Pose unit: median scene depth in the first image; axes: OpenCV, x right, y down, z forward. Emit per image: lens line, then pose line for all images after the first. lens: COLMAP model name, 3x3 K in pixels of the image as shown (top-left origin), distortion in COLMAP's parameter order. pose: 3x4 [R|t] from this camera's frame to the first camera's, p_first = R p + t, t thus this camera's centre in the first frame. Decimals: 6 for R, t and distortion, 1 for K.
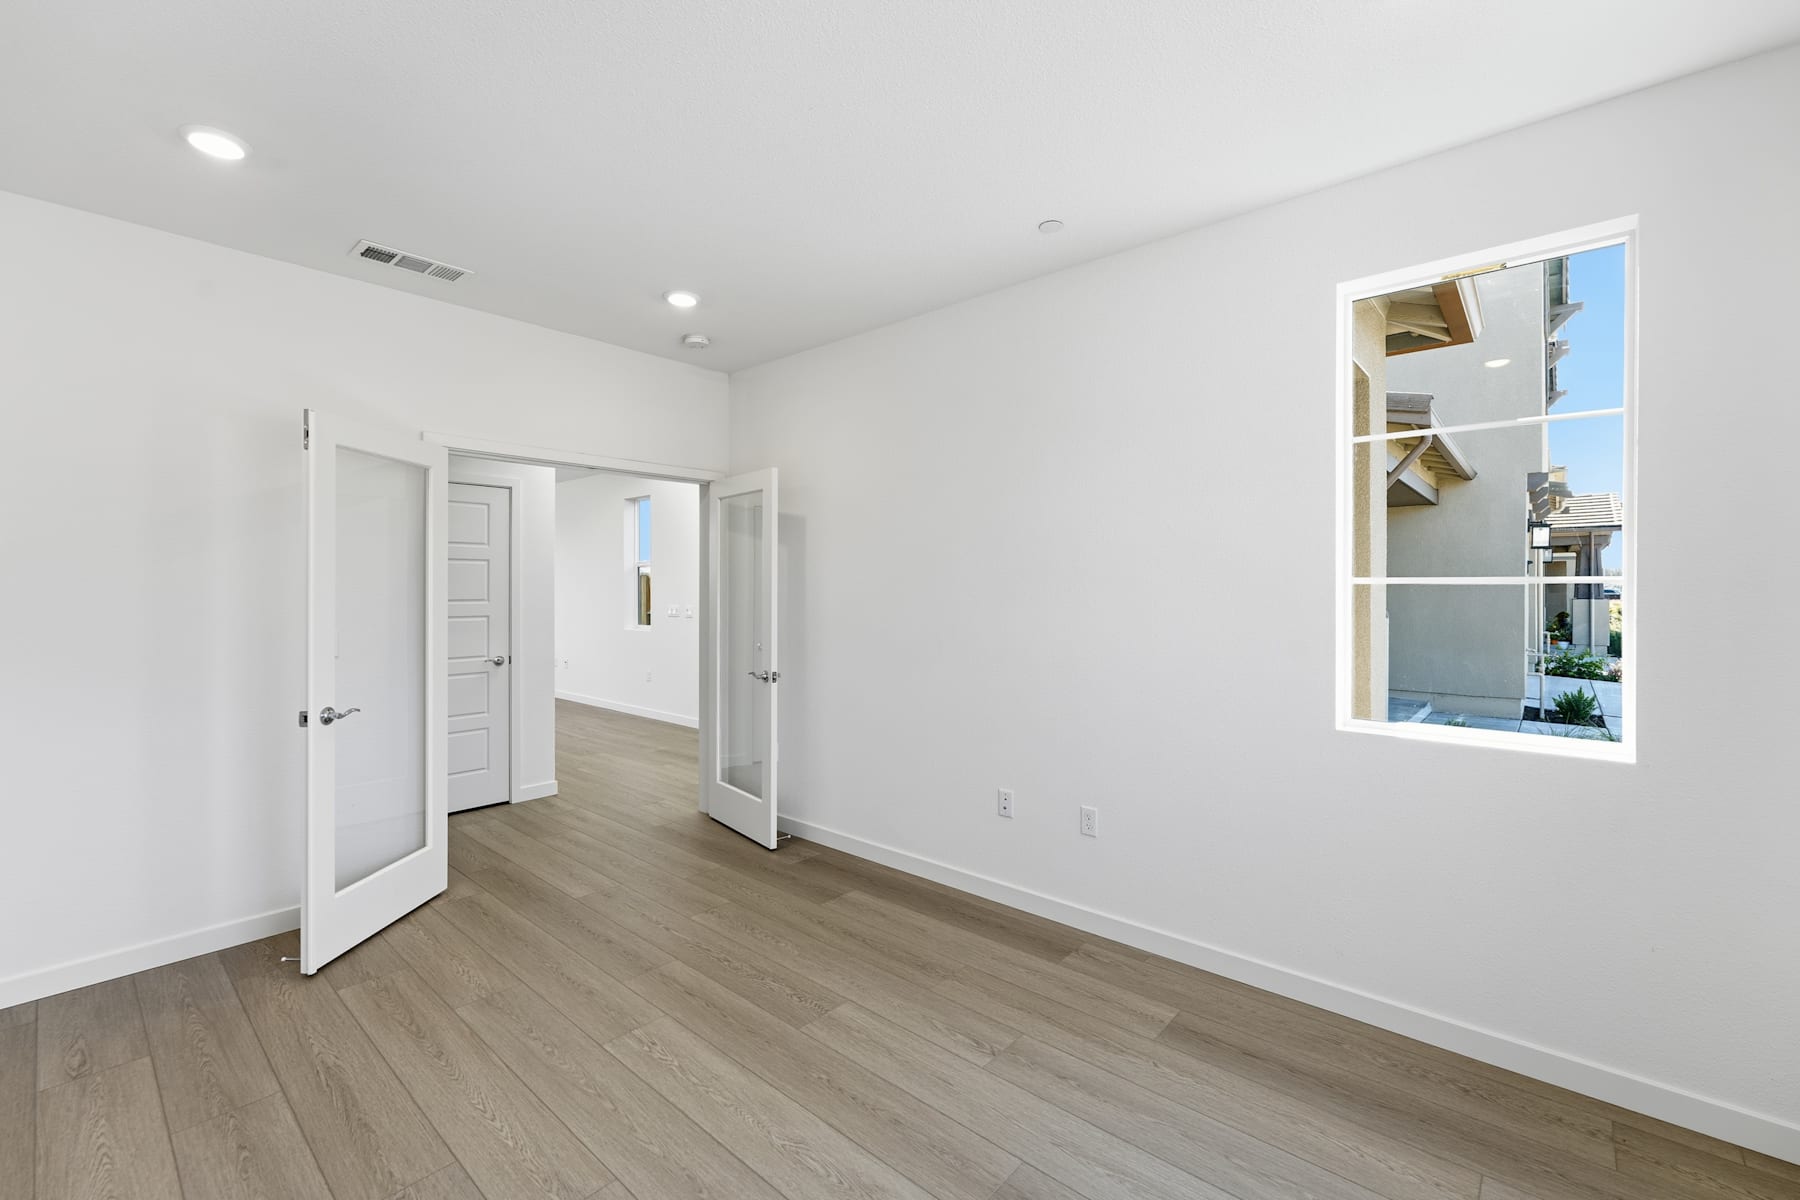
lens RADIAL K [[741.2, 0, 898.0], [0, 741.2, 595.0], [0, 0, 1]] dist [-0.000393, -0.000046]
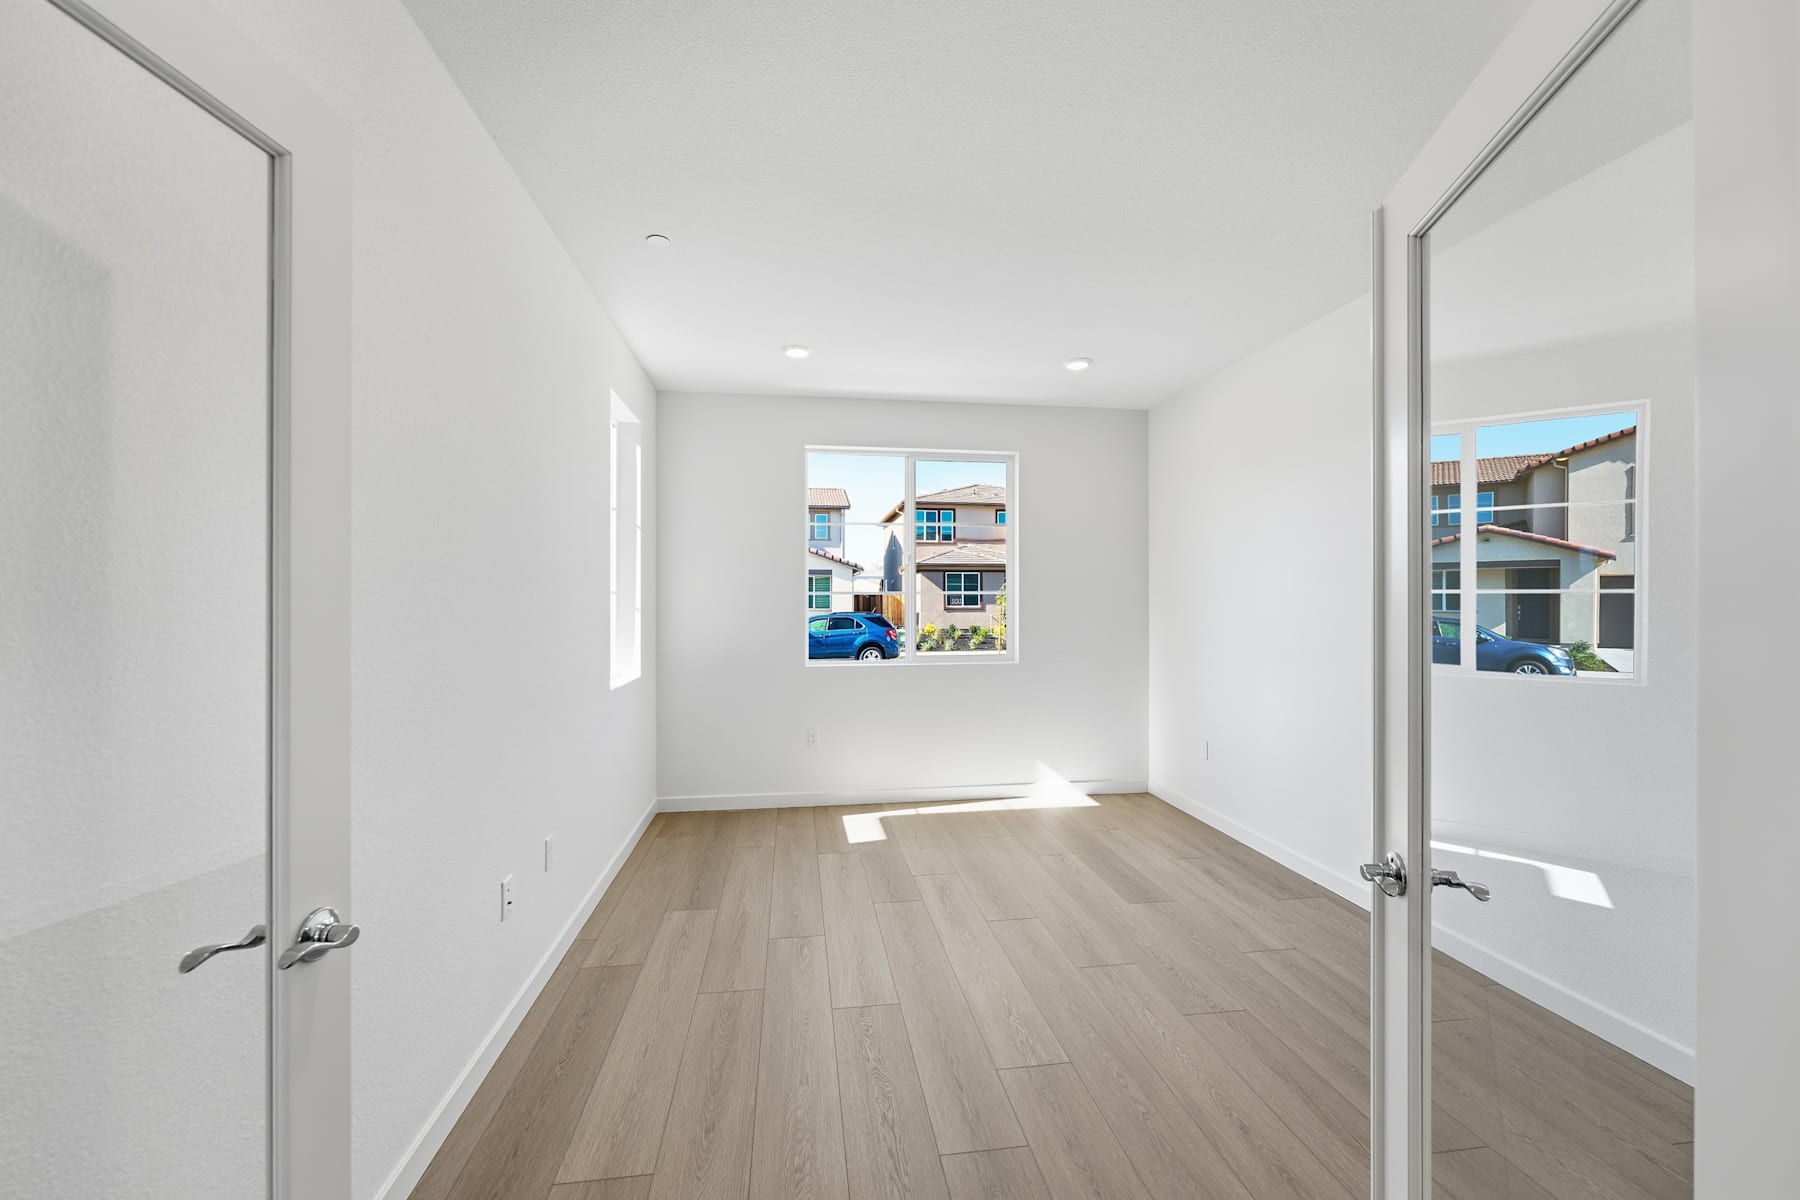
lens RADIAL K [[741.2, 0, 898.0], [0, 741.2, 595.0], [0, 0, 1]] dist [-0.000393, -0.000046]
pose [[-0.761226, 0.004361, 0.648472, -0.816254], [0.002960, 0.999990, -0.003250, 0.000553], [-0.648480, -0.000554, -0.761232, 1.788947]]
